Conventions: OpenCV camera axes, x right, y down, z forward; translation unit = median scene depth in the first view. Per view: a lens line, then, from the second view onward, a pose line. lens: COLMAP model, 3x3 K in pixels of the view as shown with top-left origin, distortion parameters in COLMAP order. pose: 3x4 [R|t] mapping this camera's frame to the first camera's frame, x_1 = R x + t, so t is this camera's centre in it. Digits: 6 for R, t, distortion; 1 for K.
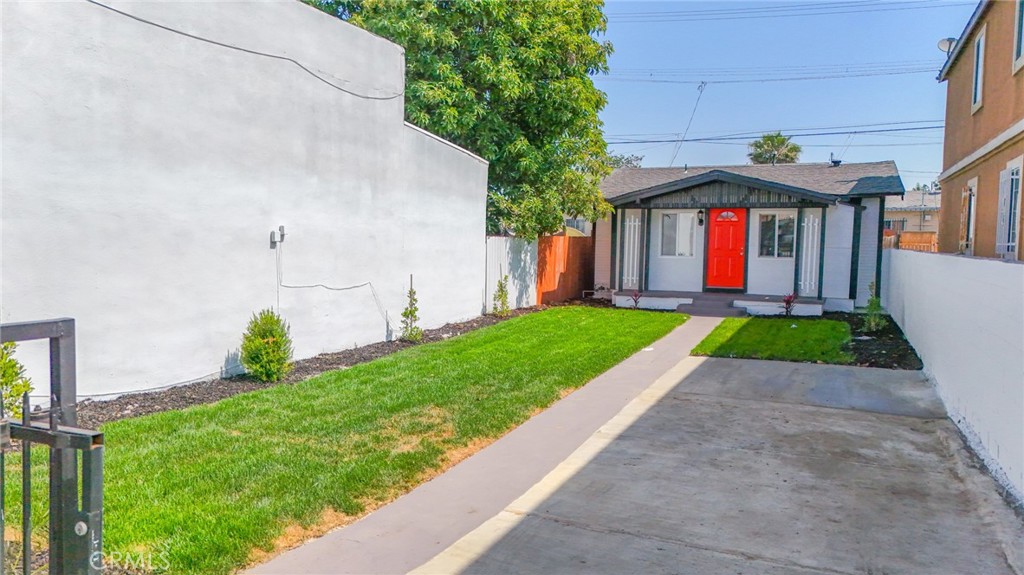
lens RADIAL K [[751.7, 0, 510.3], [0, 751.7, 286.1], [0, 0, 1]] dist [0.071043, -0.064492]
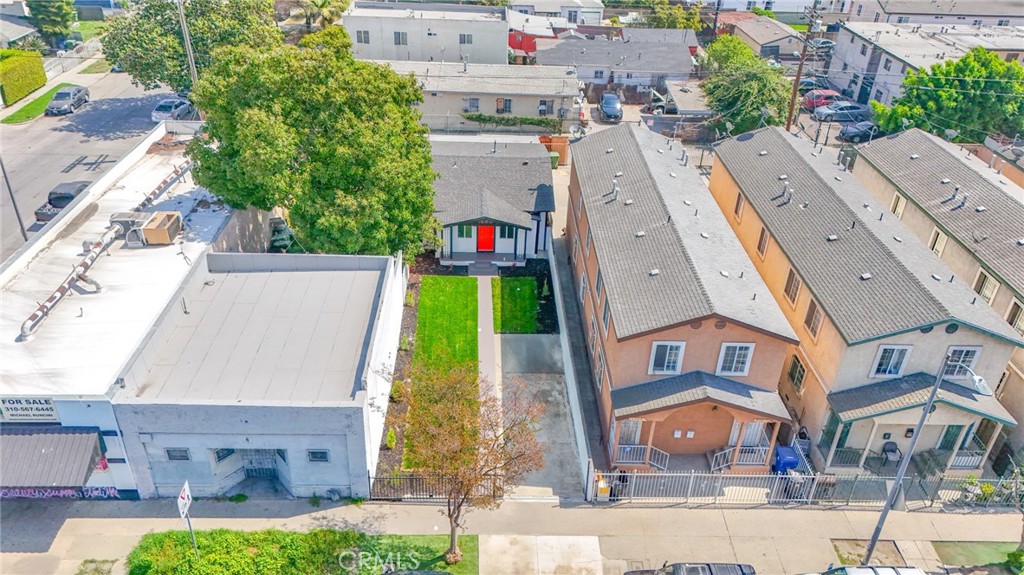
lens RADIAL K [[752.8, 0, 512.0], [0, 752.8, 287.5], [0, 0, 1]] dist [0.080262, -0.084767]
pose [[0.906225, -0.200607, 0.372173, -0.566776], [0.001539, 0.881827, 0.471571, -1.075172], [-0.422792, -0.426776, 0.799443, -0.991055]]
